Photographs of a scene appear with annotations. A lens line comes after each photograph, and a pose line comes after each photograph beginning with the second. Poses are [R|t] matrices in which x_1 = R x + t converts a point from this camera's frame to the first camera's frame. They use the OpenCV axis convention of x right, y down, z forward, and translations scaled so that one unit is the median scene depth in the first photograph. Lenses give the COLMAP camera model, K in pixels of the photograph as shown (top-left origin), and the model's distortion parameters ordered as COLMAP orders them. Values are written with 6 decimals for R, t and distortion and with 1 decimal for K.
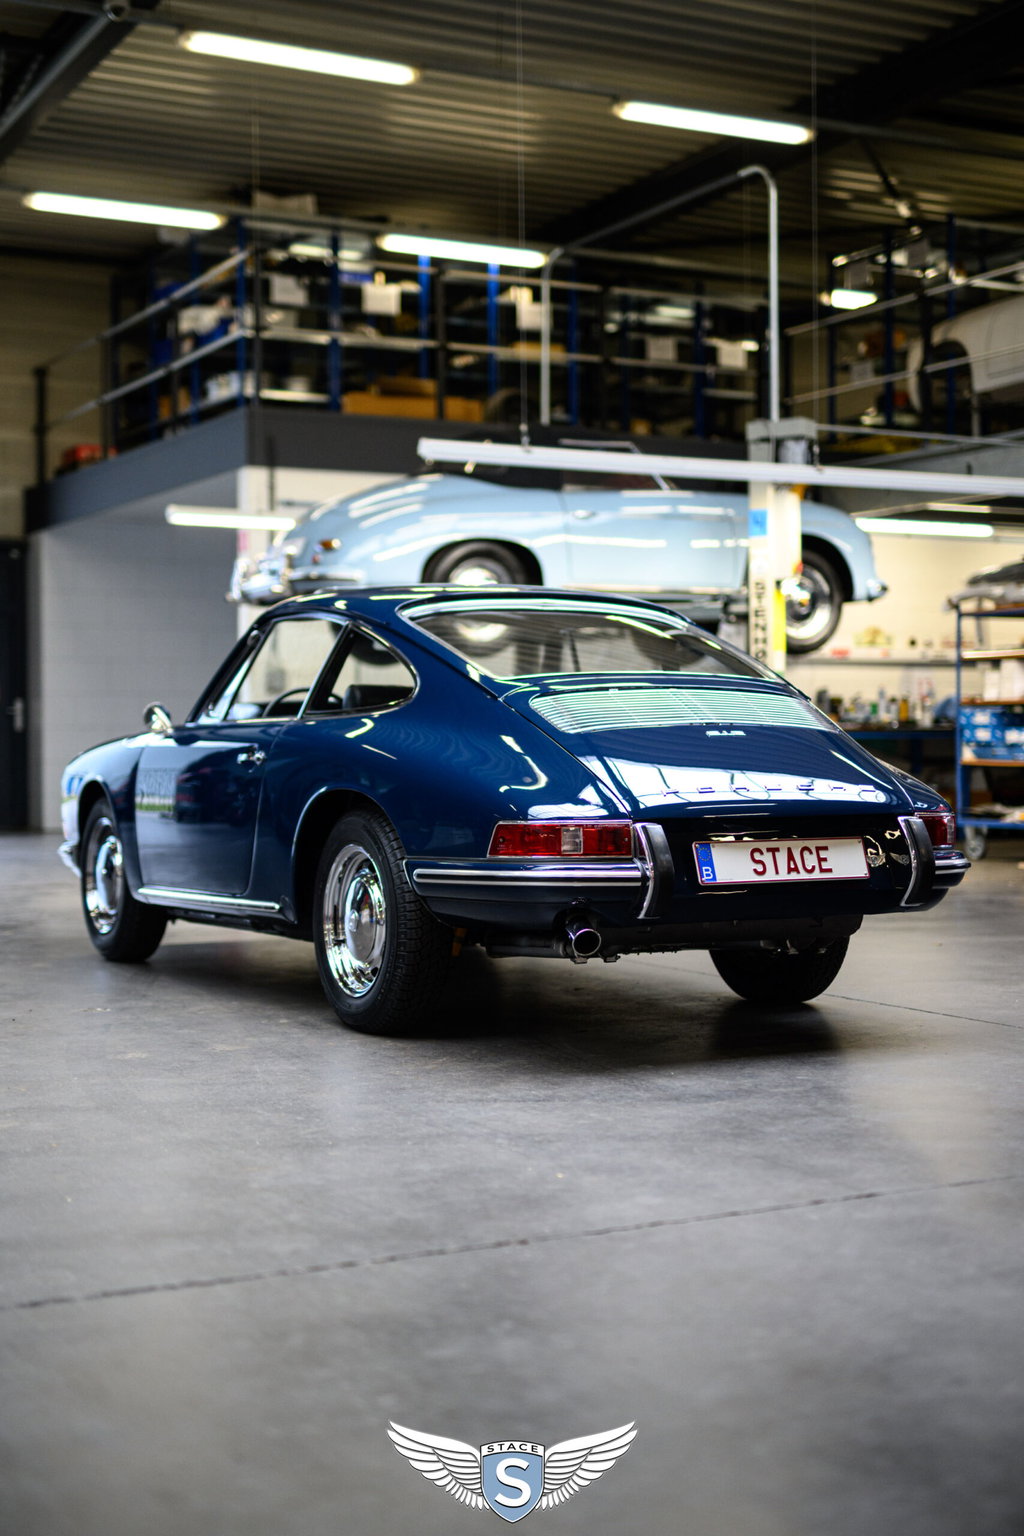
lens RADIAL K [[2197.1, 0, 506.7], [0, 2197.1, 770.8], [0, 0, 1]] dist [0.051791, 0.000000]
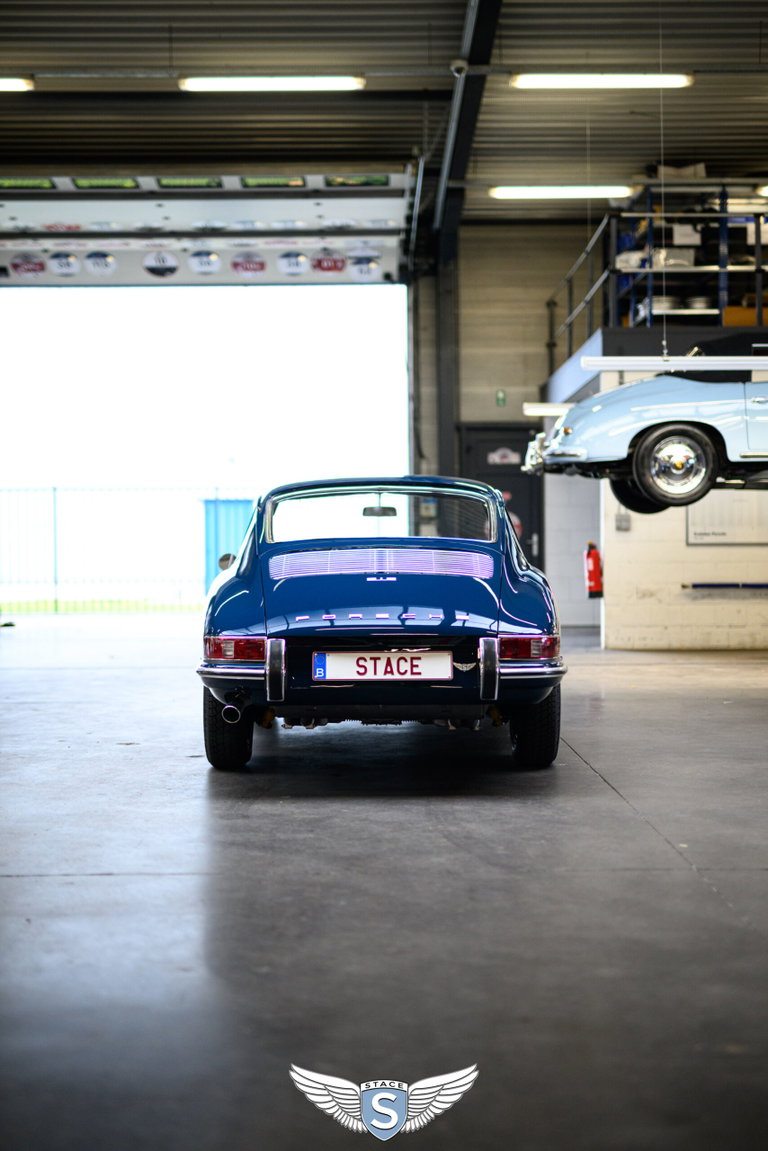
lens RADIAL K [[1646.4, 0, 381.1], [0, 1646.4, 570.5], [0, 0, 1]] dist [0.051791, 0.000000]
pose [[0.888921, 0.001921, -0.458057, 0.297432], [-0.003448, 0.999991, -0.002497, -0.009835], [0.458048, 0.003800, 0.888919, 0.003753]]
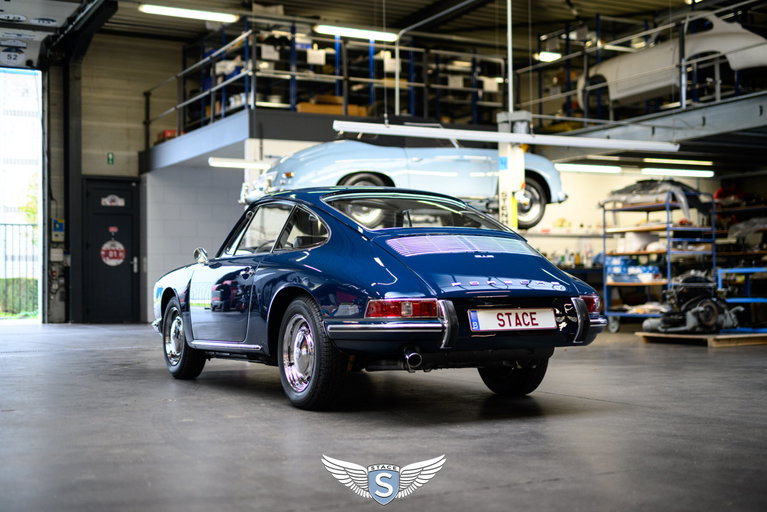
lens RADIAL K [[1097.1, 0, 385.3], [0, 1097.1, 256.6], [0, 0, 1]] dist [0.051791, 0.000000]
pose [[0.999983, -0.004735, 0.003375, 0.003162], [0.004858, 0.999282, -0.037572, 0.009775], [-0.003195, 0.037588, 0.999288, 0.003172]]
